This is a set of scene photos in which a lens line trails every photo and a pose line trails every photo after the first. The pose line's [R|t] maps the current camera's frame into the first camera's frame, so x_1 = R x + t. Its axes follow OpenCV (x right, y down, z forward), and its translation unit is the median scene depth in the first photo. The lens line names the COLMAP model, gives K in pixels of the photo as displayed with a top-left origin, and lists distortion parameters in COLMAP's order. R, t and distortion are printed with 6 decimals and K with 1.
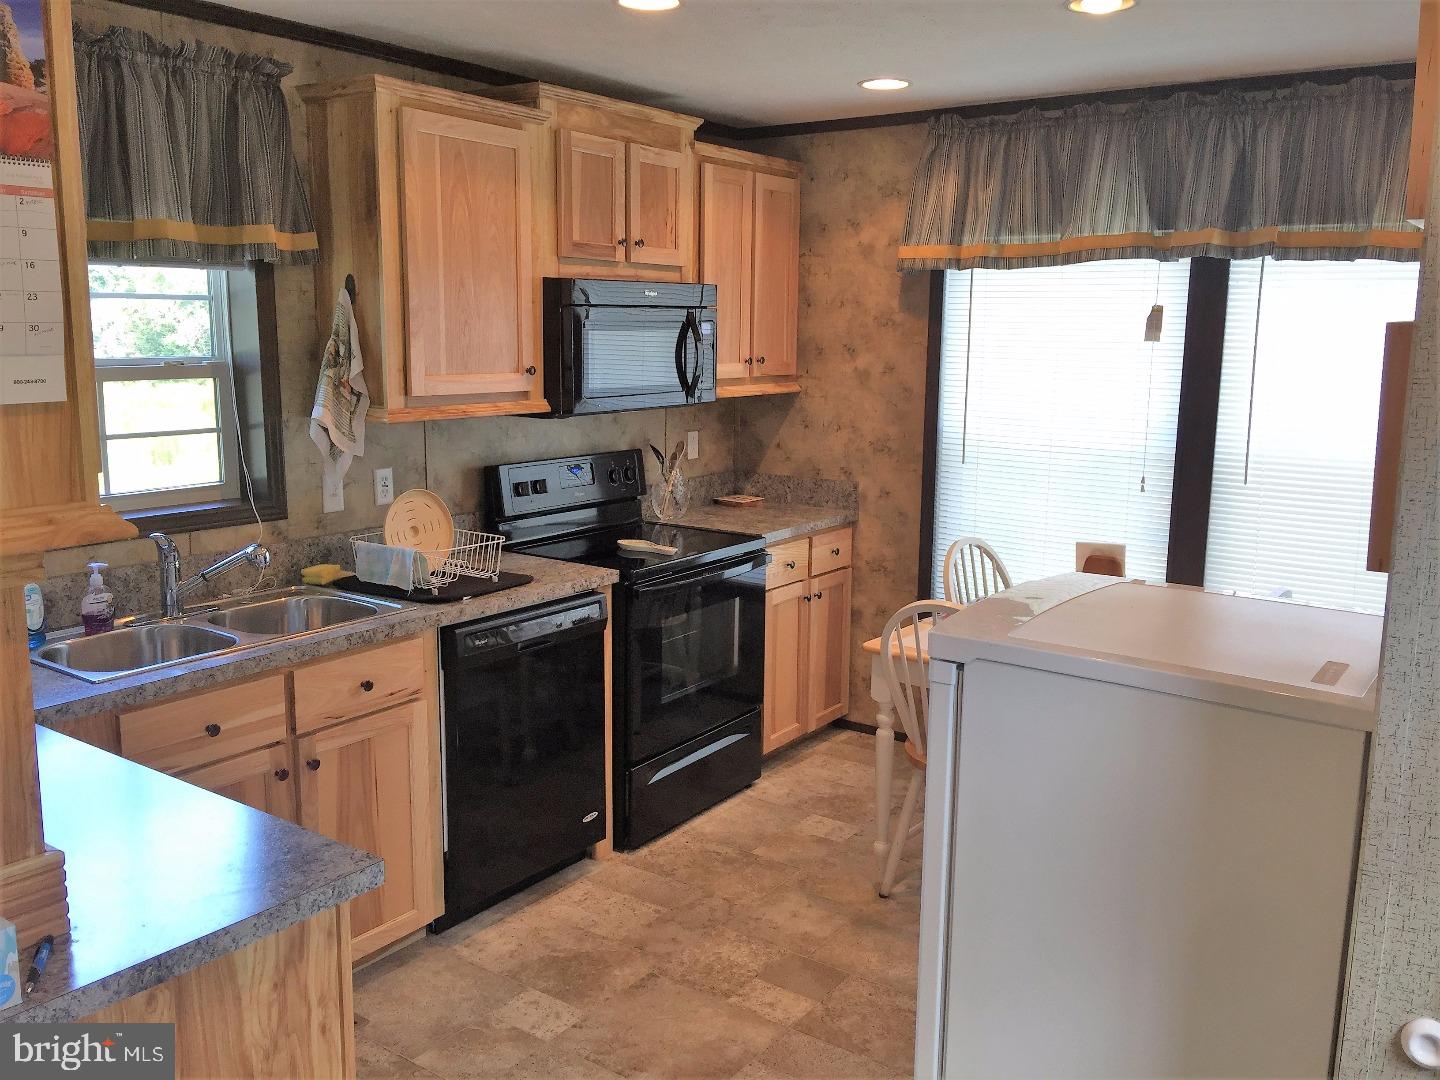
lens RADIAL K [[1222.2, 0, 718.9], [0, 1222.2, 541.6], [0, 0, 1]] dist [0.048337, -0.073044]
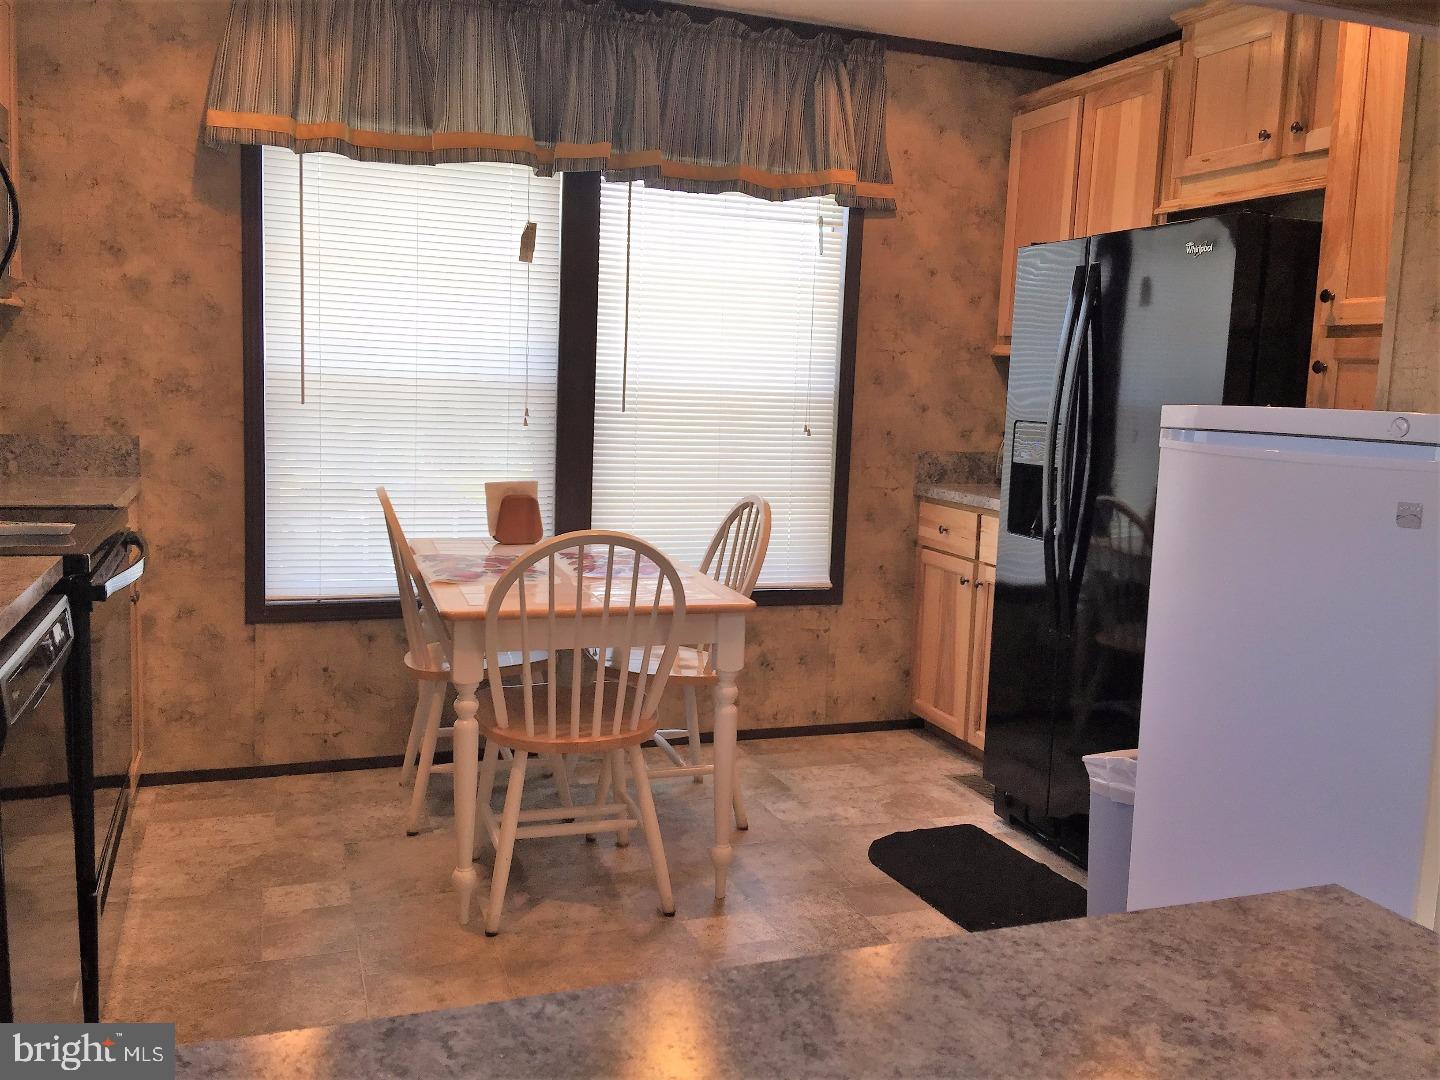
lens RADIAL K [[1222.2, 0, 716.0], [0, 1222.2, 534.4], [0, 0, 1]] dist [0.048337, -0.073044]
pose [[0.557598, -0.091086, 0.825099, -0.310703], [0.114258, 0.992923, 0.032398, 0.024554], [-0.822210, 0.076209, 0.564059, 0.336419]]
